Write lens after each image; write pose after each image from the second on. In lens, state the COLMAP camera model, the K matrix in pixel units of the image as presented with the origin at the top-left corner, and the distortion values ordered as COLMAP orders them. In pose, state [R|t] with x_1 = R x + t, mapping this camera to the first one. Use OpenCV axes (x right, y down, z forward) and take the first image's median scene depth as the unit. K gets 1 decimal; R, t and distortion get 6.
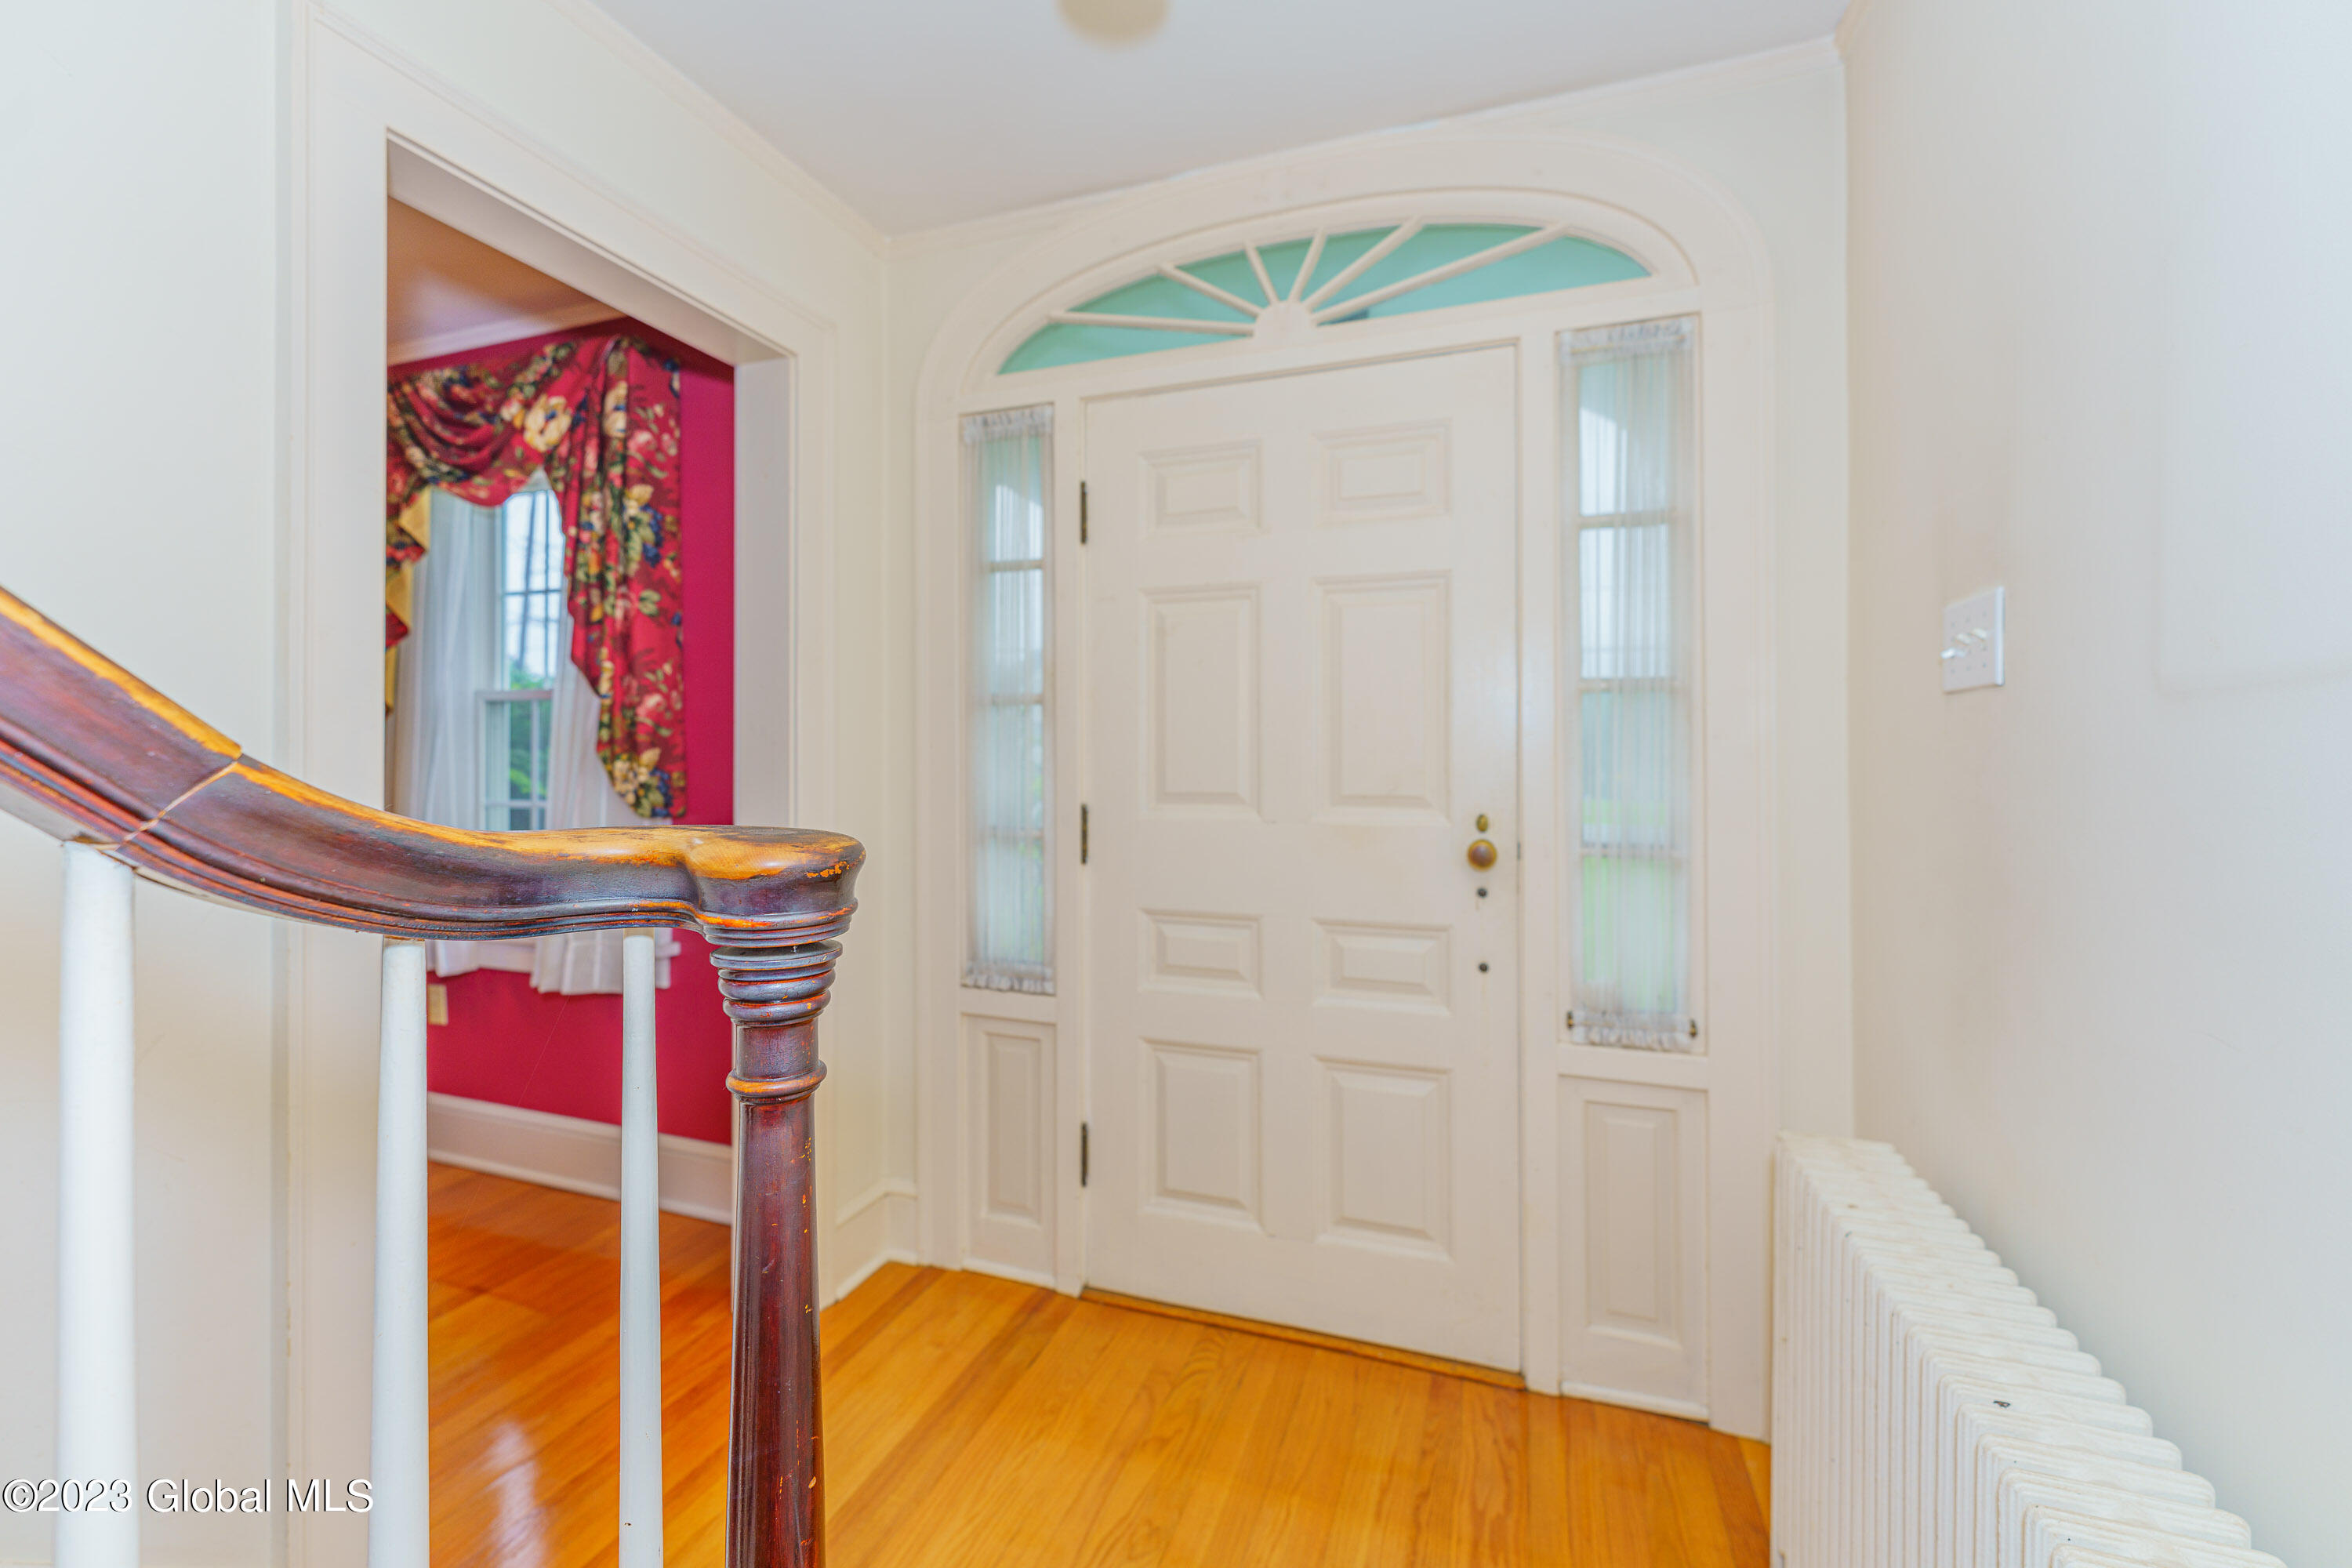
lens RADIAL K [[935.4, 0, 1174.4], [0, 935.4, 778.6], [0, 0, 1]] dist [0.000650, -0.000089]
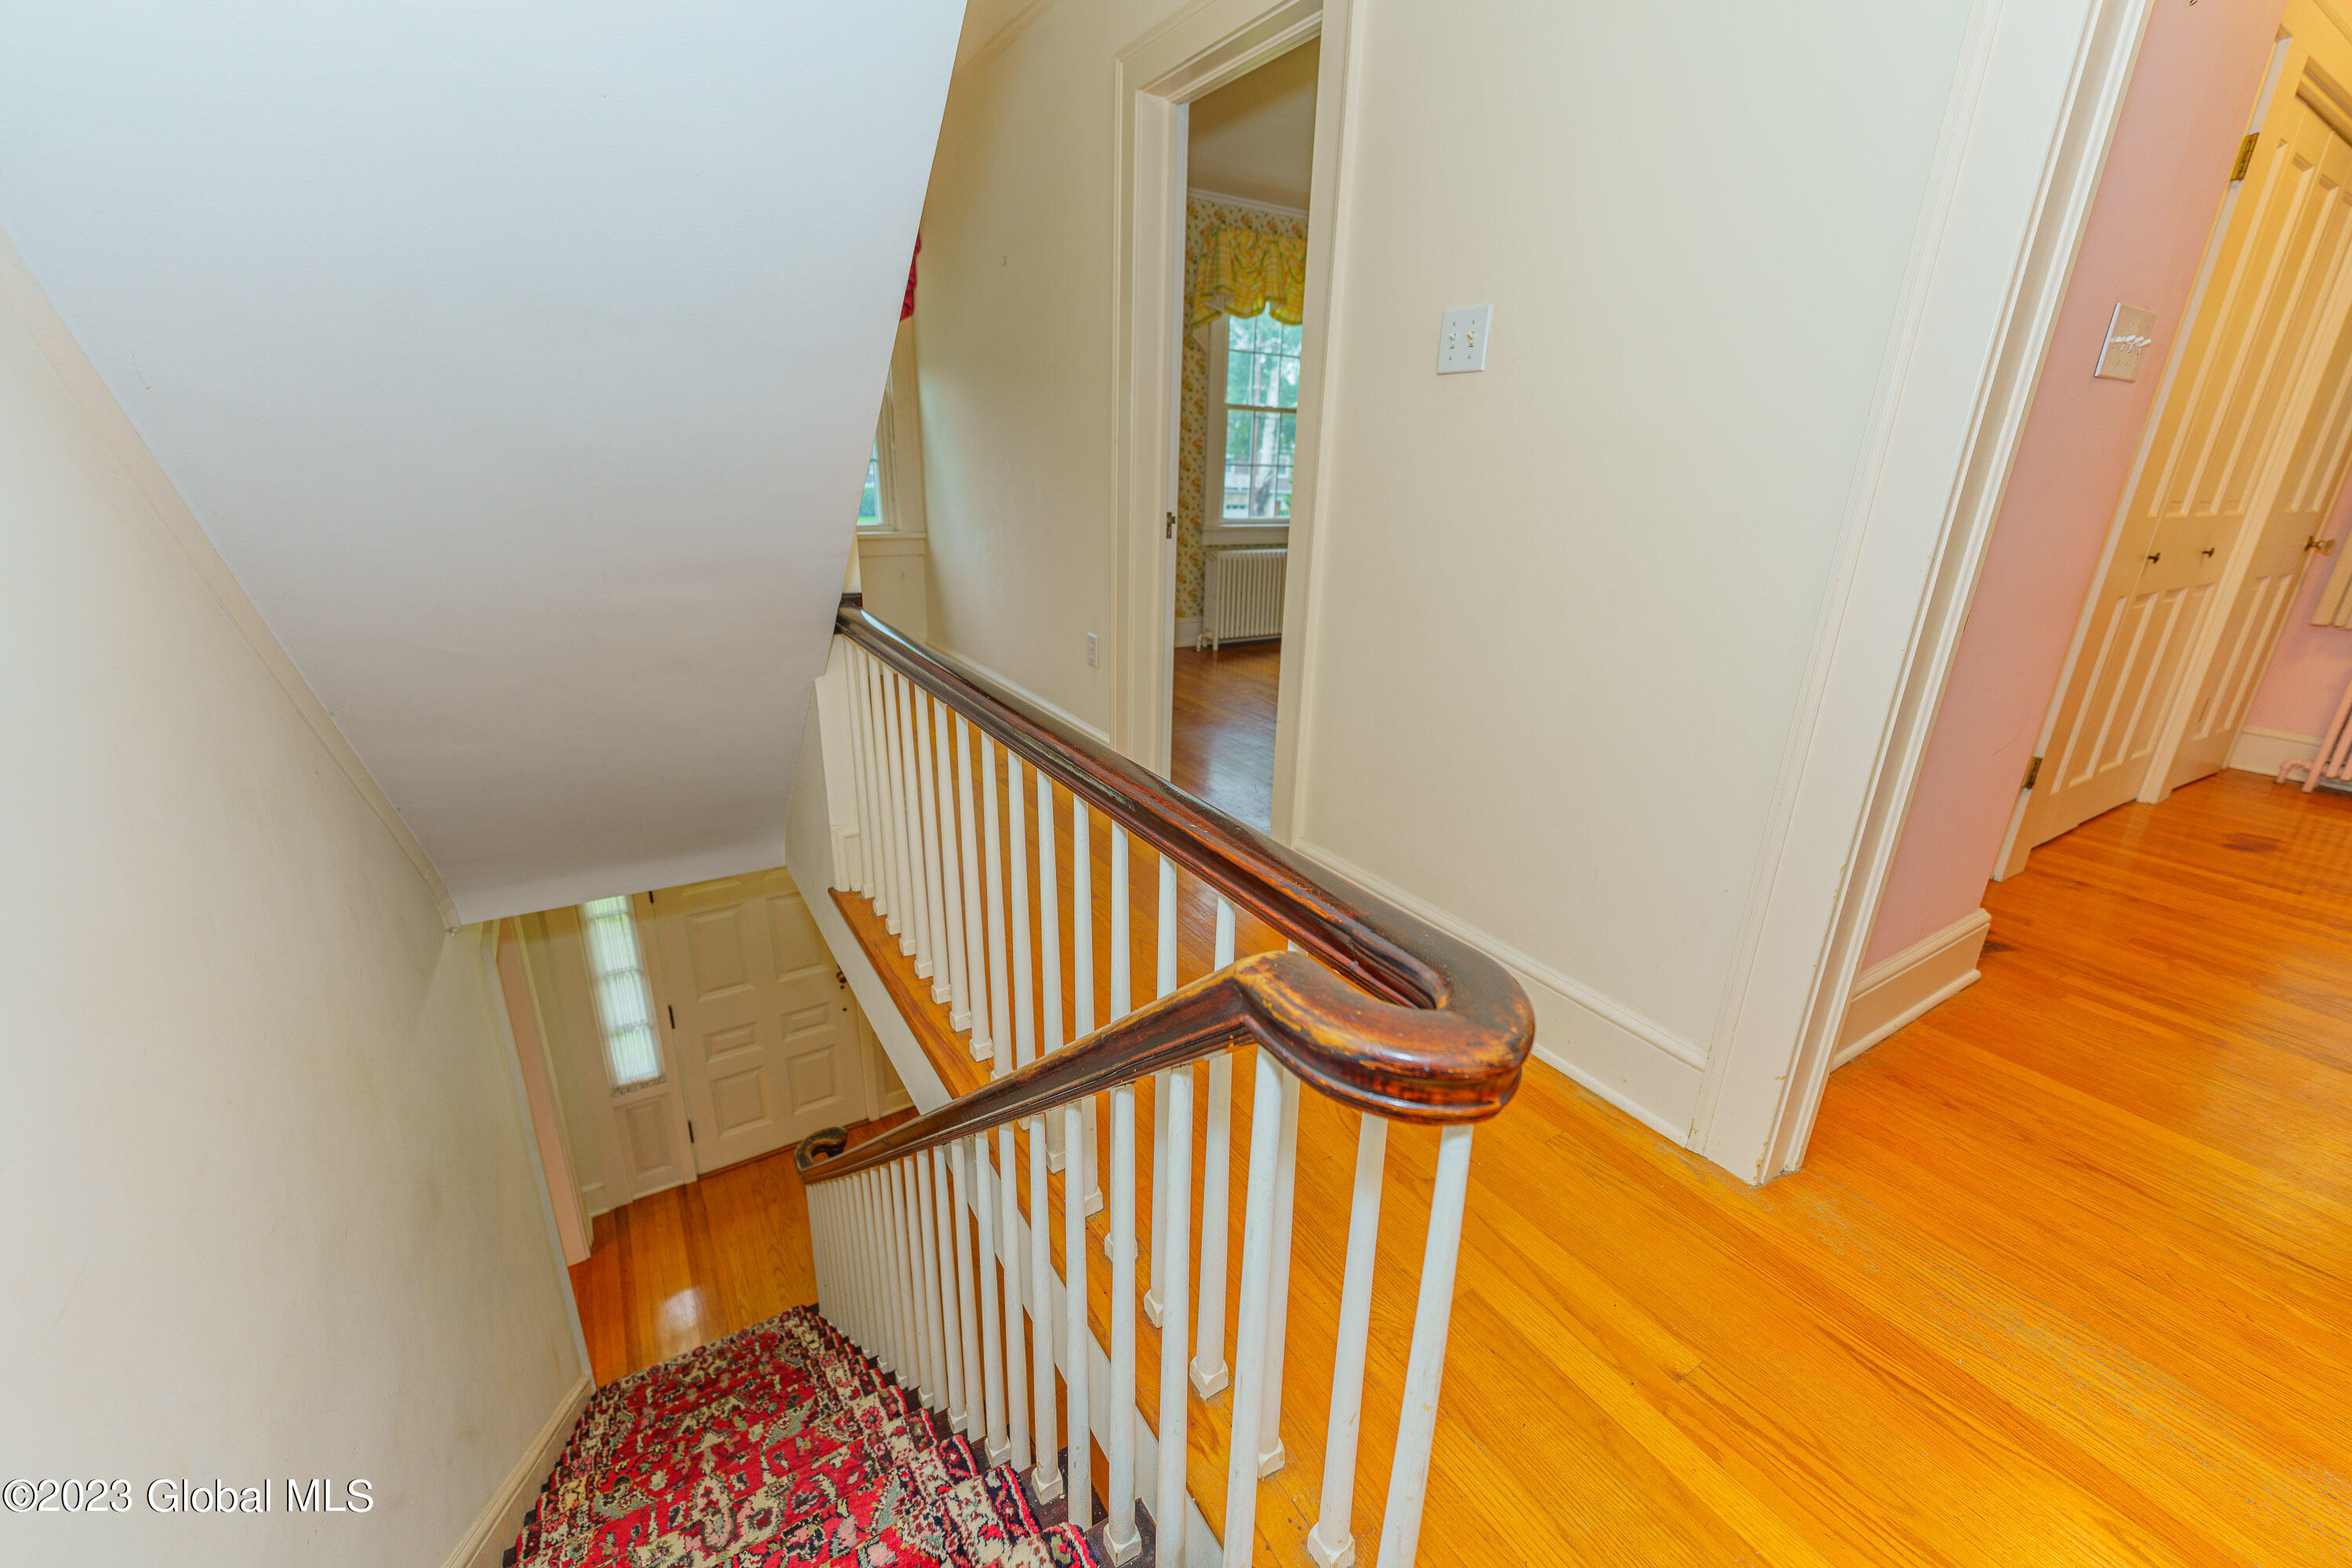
lens RADIAL K [[935.4, 0, 1174.4], [0, 935.4, 778.6], [0, 0, 1]] dist [0.000650, -0.000089]
pose [[0.617592, -0.242582, 0.748154, -0.962091], [-0.015963, 0.947184, 0.320294, -1.324699], [-0.786337, -0.209754, 0.581101, -1.260766]]
